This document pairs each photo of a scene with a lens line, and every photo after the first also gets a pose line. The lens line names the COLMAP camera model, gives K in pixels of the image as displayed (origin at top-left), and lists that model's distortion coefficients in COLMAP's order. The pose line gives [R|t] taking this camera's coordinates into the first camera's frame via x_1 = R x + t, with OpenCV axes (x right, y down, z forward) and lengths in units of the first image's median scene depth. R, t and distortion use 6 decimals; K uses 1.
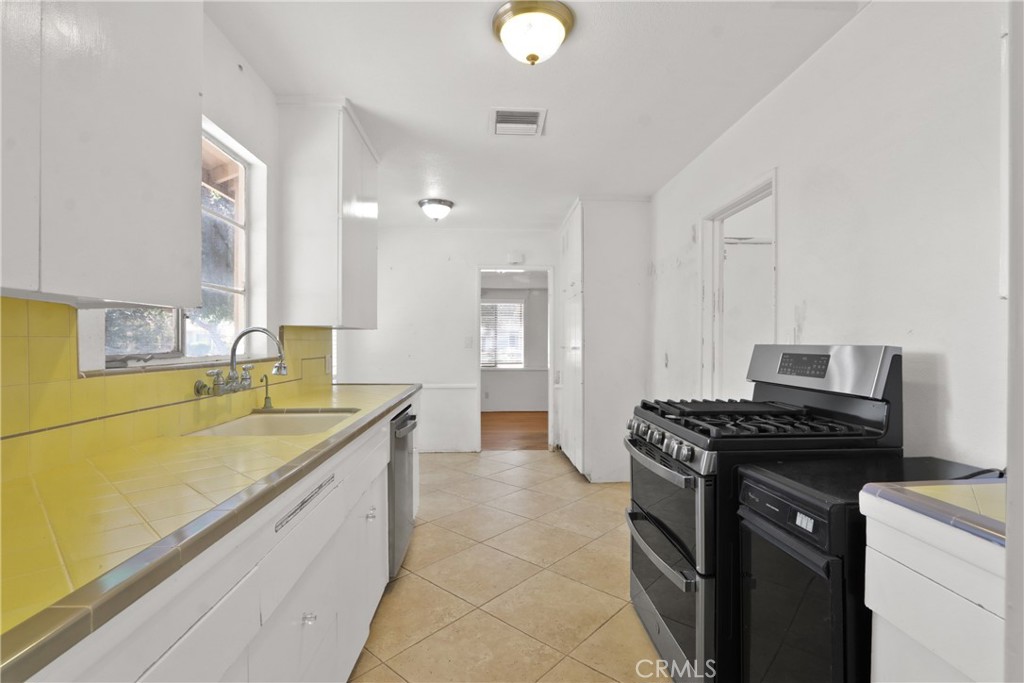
lens RADIAL K [[480.6, 0, 510.7], [0, 480.6, 340.1], [0, 0, 1]] dist [-0.015176, 0.000970]
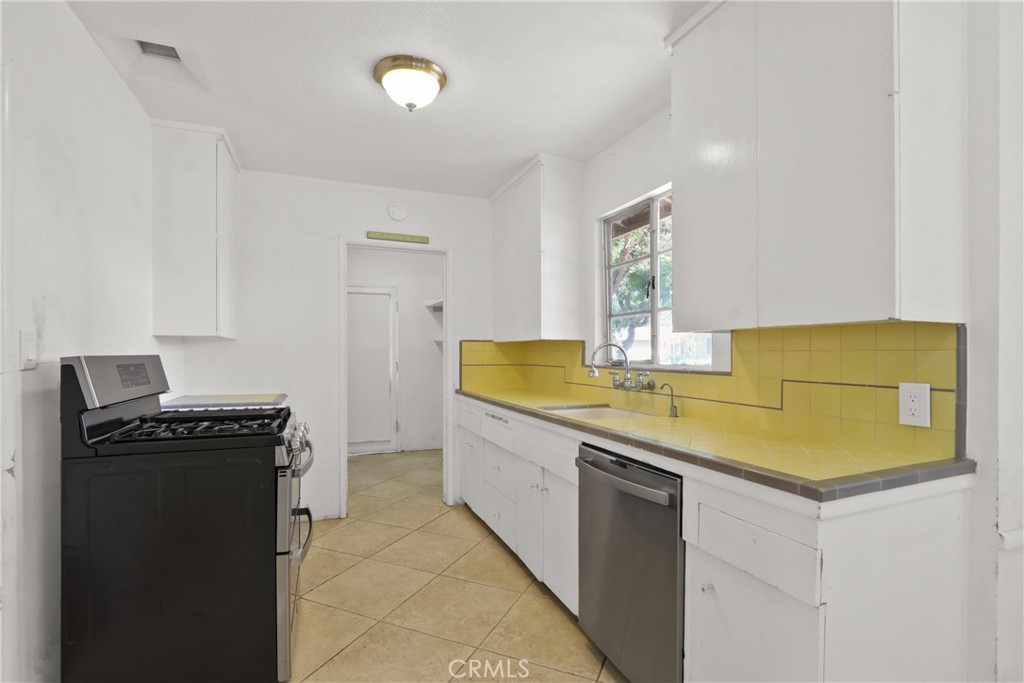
lens RADIAL K [[480.6, 0, 510.8], [0, 480.6, 357.8], [0, 0, 1]] dist [-0.015176, 0.000970]
pose [[-0.948924, -0.000206, -0.315505, 0.174422], [-0.001533, 0.999991, 0.003958, 0.011563], [0.315502, 0.004239, -0.948916, 2.094008]]
